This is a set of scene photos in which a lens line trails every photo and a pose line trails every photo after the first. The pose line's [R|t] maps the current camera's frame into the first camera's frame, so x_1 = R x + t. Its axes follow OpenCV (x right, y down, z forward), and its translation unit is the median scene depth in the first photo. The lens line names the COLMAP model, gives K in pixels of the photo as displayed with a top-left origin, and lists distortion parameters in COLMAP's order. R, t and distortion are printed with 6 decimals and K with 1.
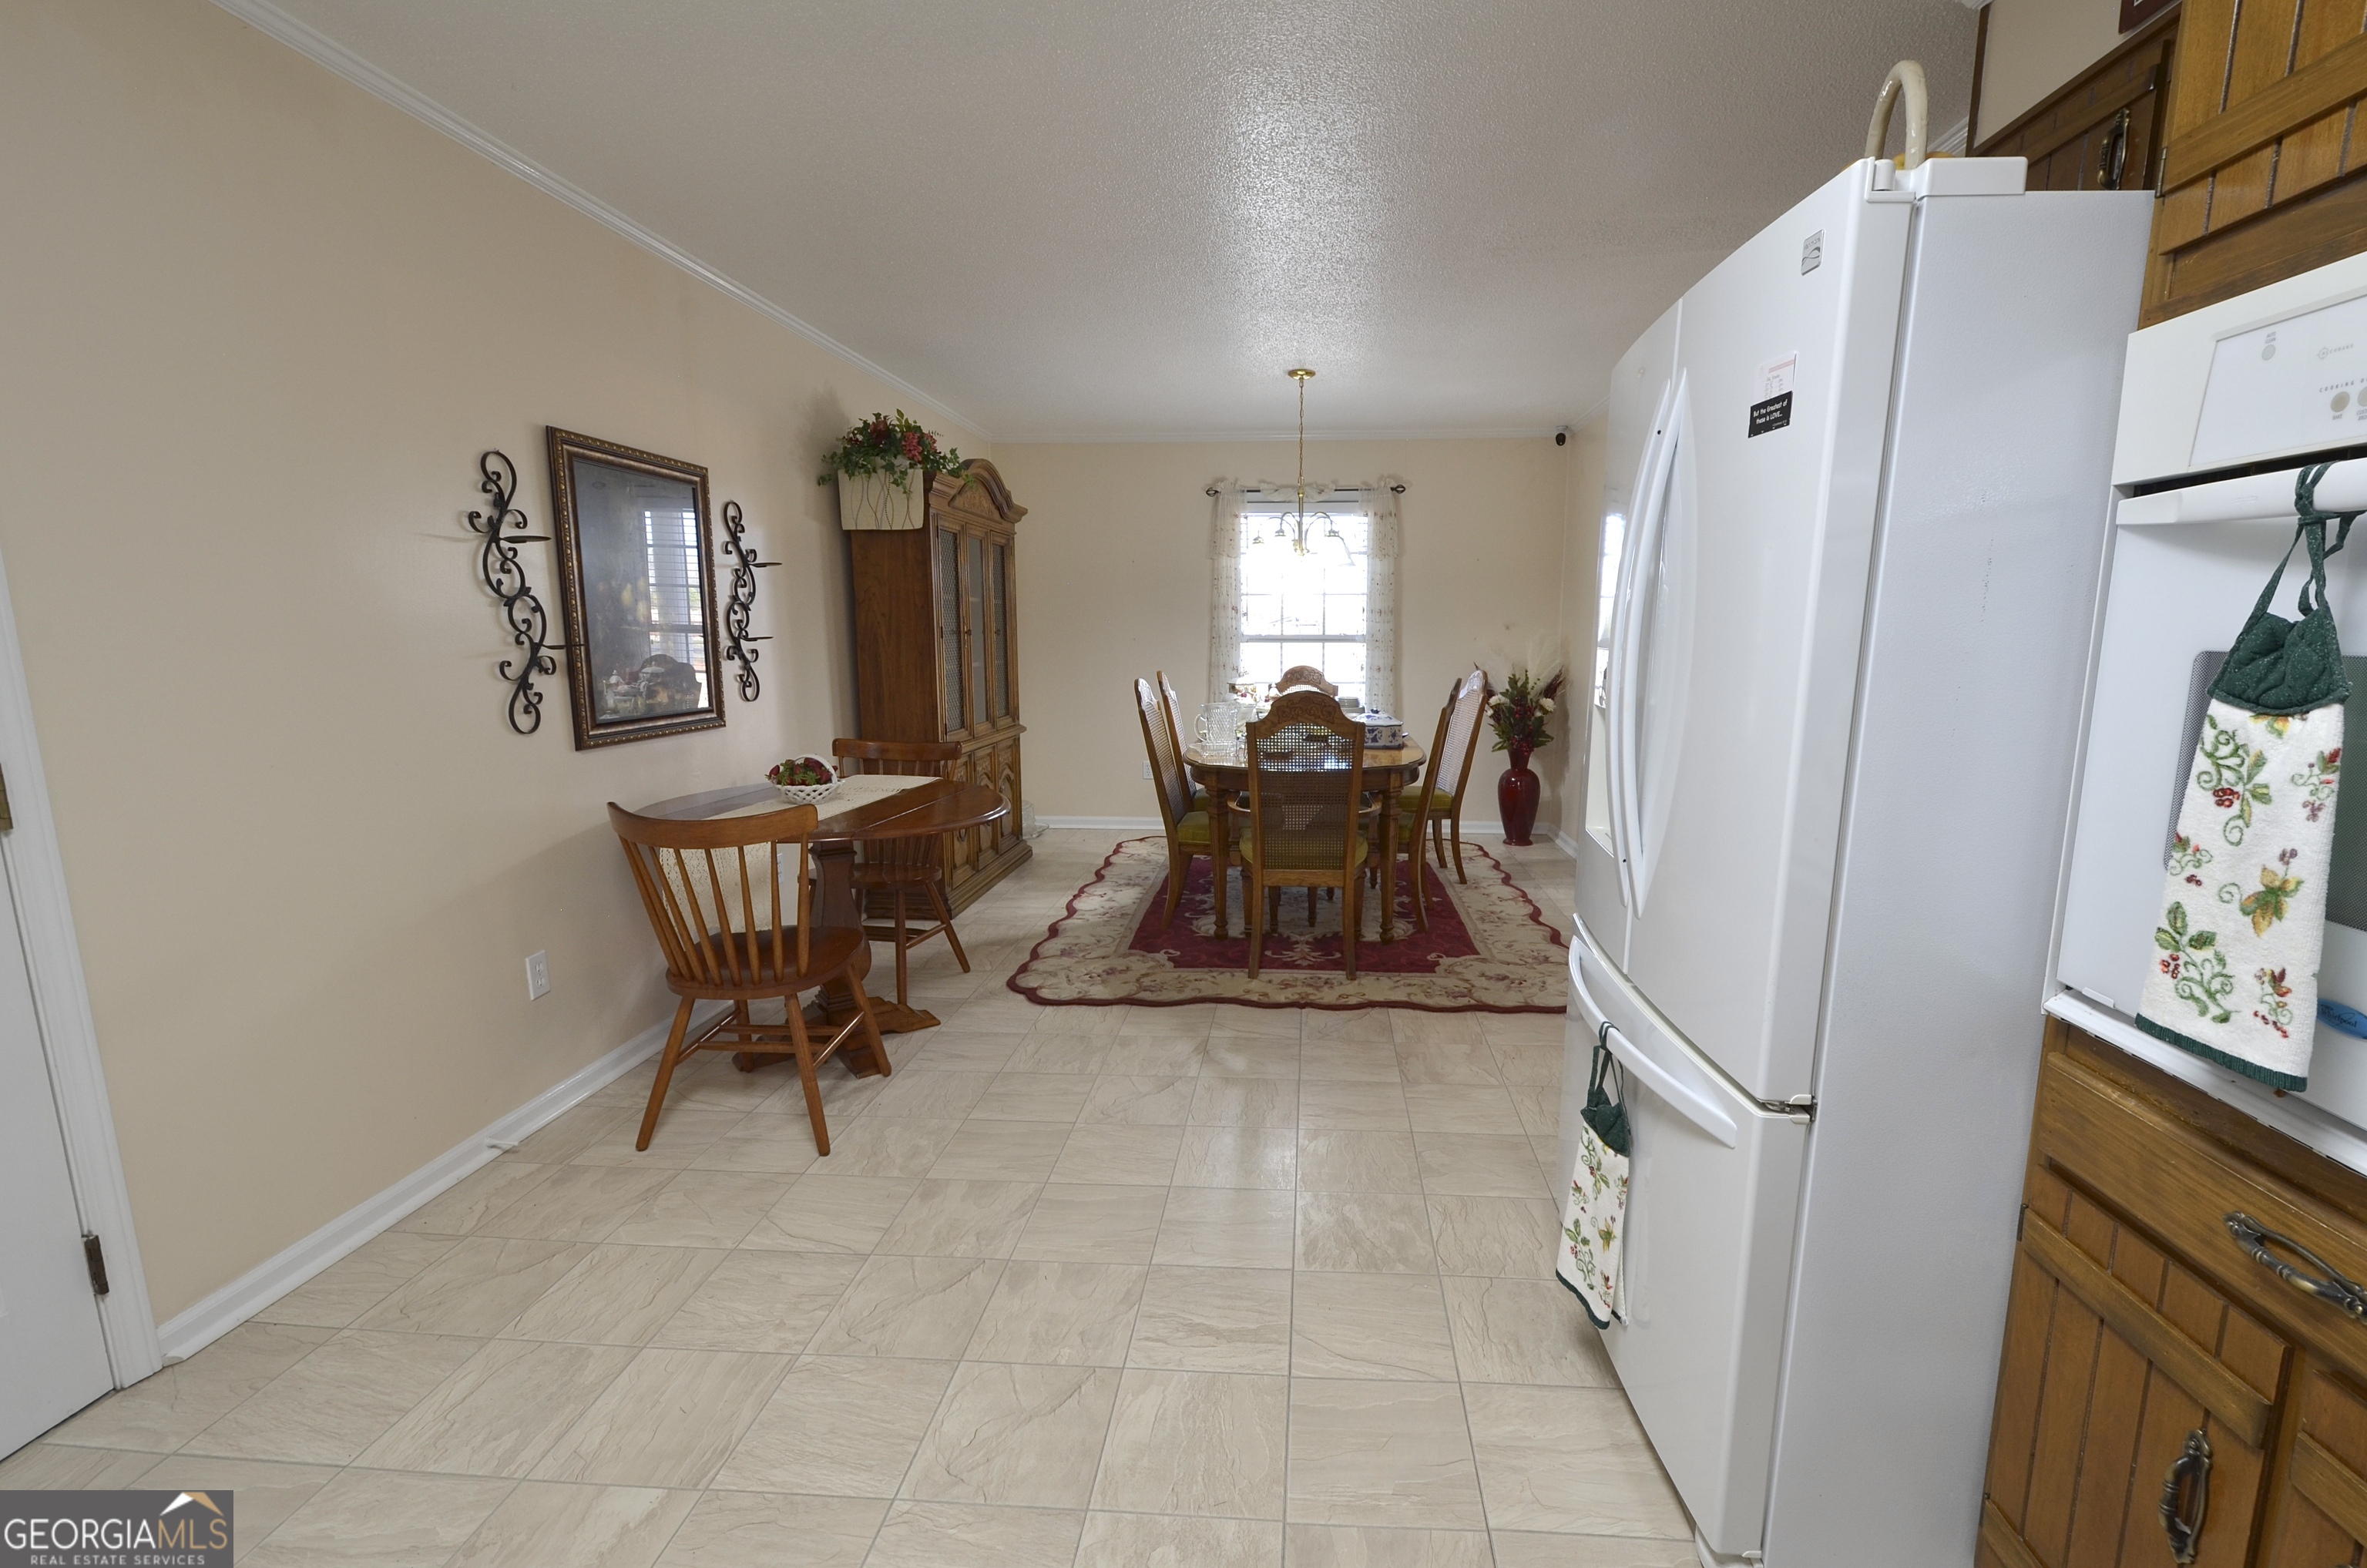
lens RADIAL K [[1022.7, 0, 1245.4], [0, 1022.7, 798.5], [0, 0, 1]] dist [0.001998, -0.002610]
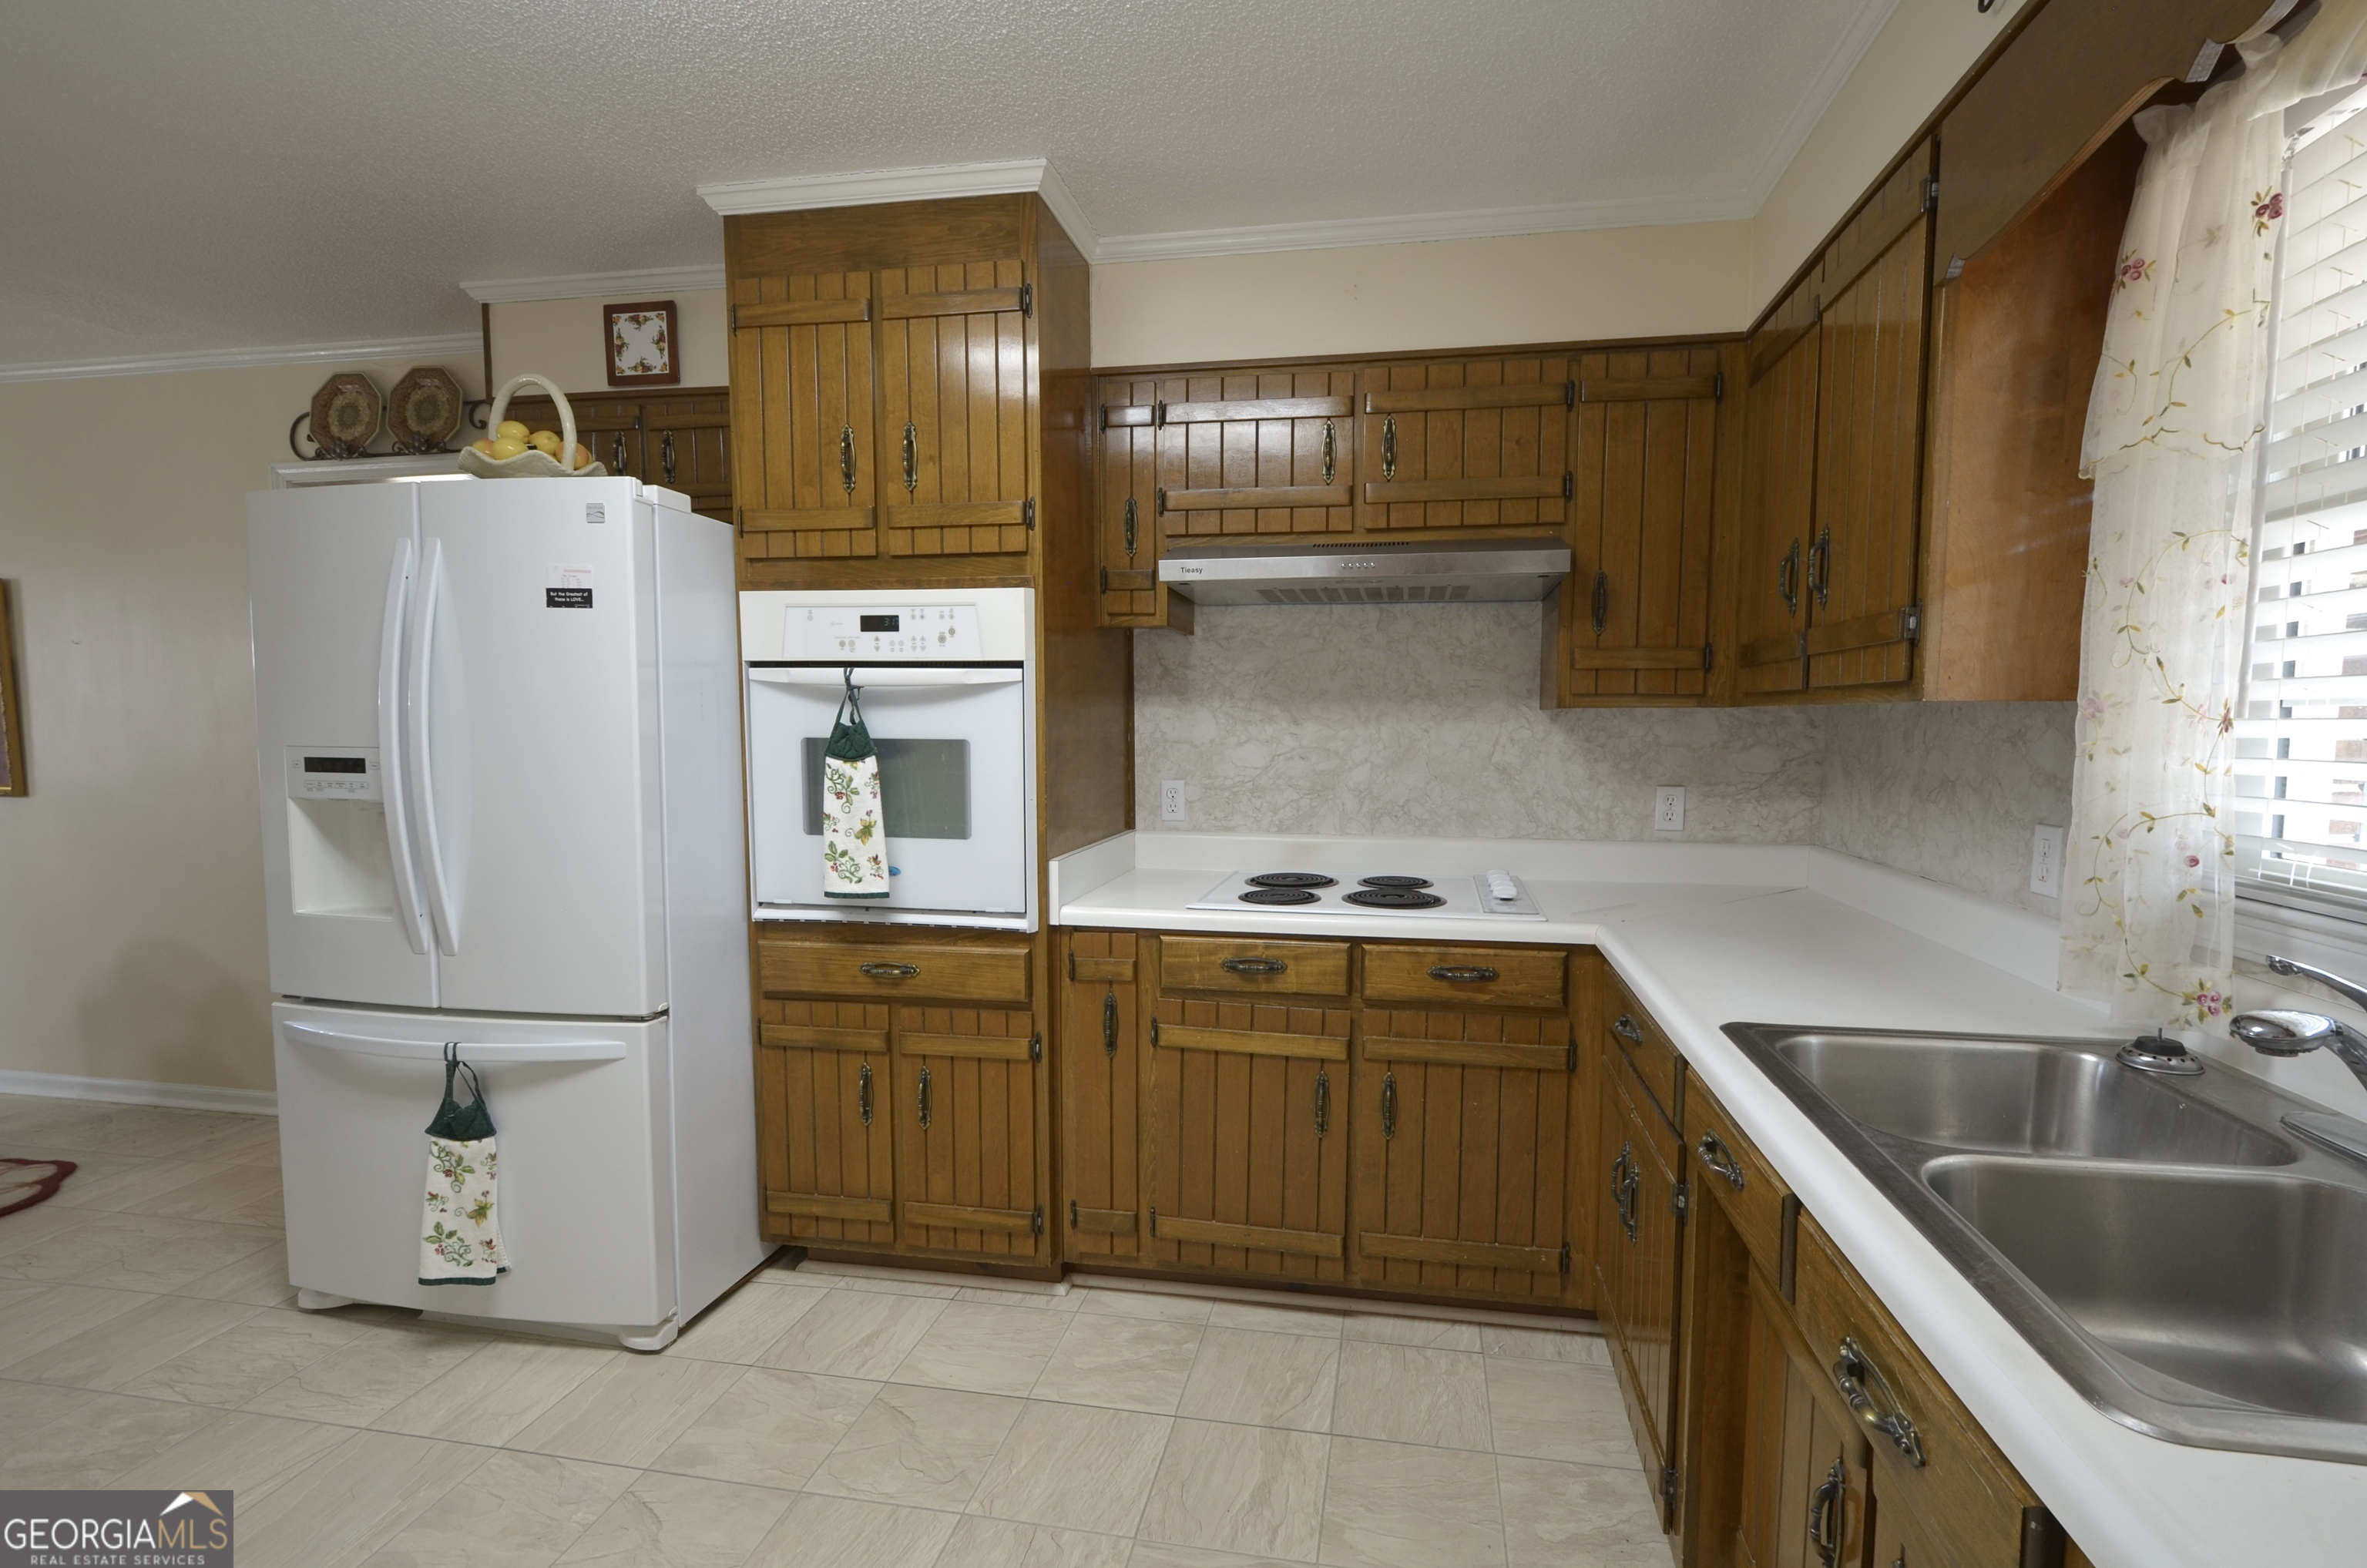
lens RADIAL K [[1022.7, 0, 1245.4], [0, 1022.7, 798.5], [0, 0, 1]] dist [0.001998, -0.002610]
pose [[0.095702, -0.077940, 0.992354, -0.350958], [0.161815, 0.984887, 0.061749, 0.003066], [-0.982170, 0.154668, 0.106868, -0.058579]]
